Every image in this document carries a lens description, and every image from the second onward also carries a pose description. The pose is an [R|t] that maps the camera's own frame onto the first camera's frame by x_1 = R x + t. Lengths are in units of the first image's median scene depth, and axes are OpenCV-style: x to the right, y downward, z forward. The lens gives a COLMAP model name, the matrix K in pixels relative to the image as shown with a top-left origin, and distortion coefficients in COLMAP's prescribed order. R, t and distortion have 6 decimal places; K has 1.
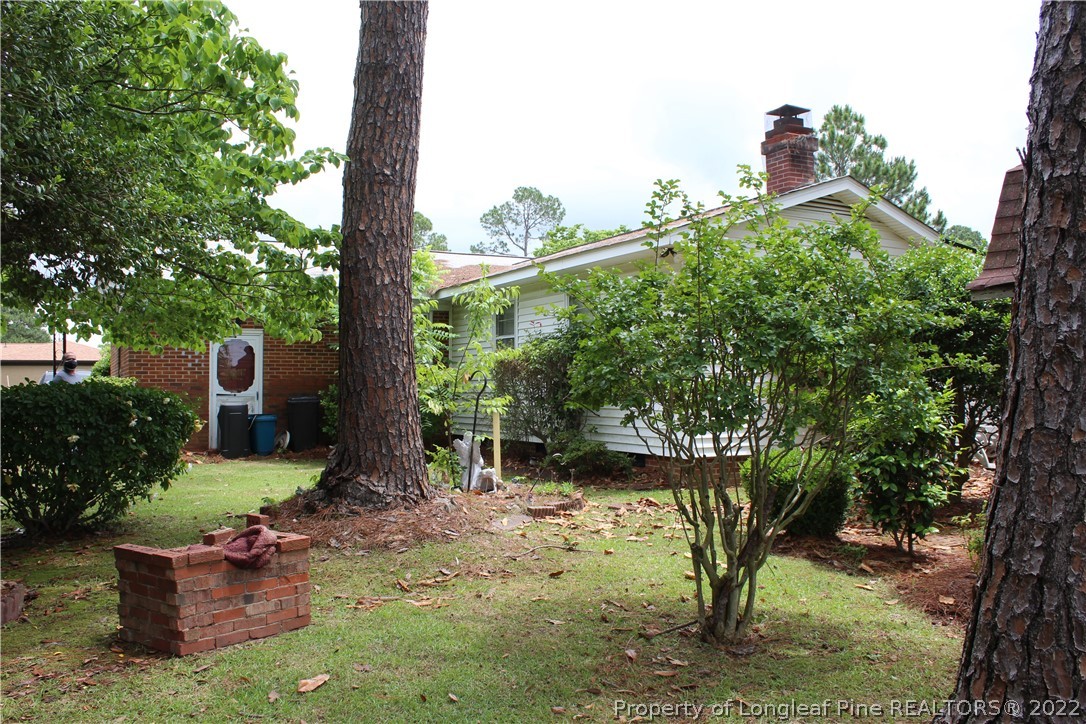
lens RADIAL K [[894.6, 0, 543.7], [0, 894.6, 412.5], [0, 0, 1]] dist [-0.125122, 0.053097]
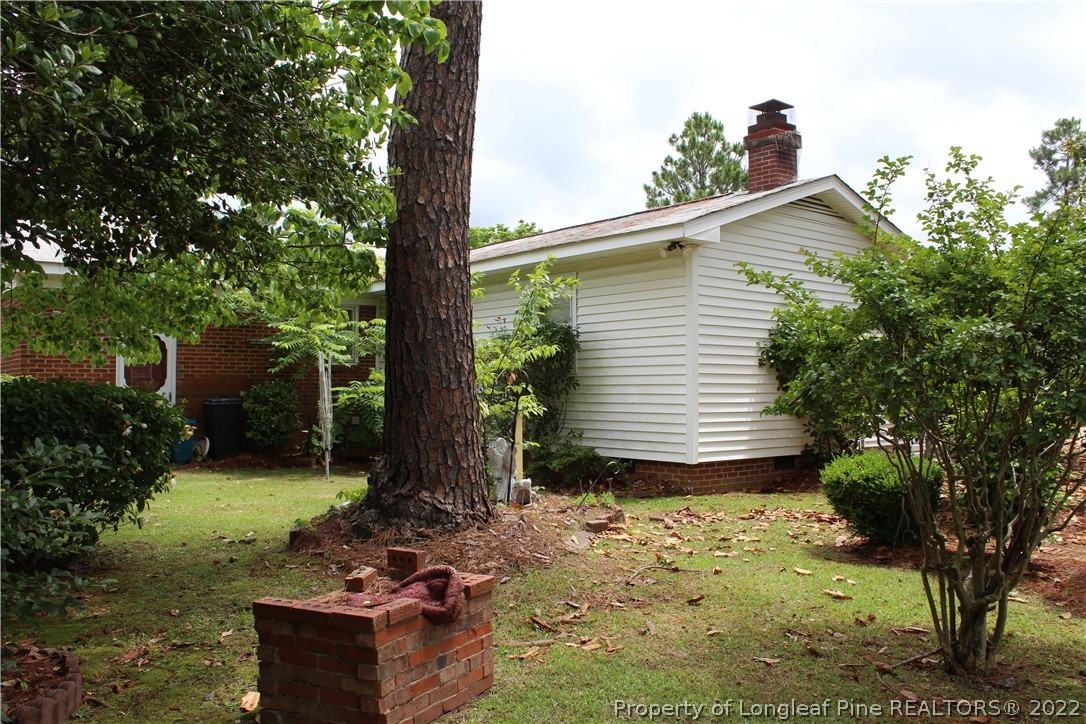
lens RADIAL K [[894.6, 0, 535.6], [0, 894.6, 407.9], [0, 0, 1]] dist [-0.125122, 0.053097]
pose [[0.983261, -0.001950, 0.182190, -0.252443], [0.002995, 0.999981, -0.005461, -0.004261], [-0.182176, 0.005915, 0.983248, 0.139162]]
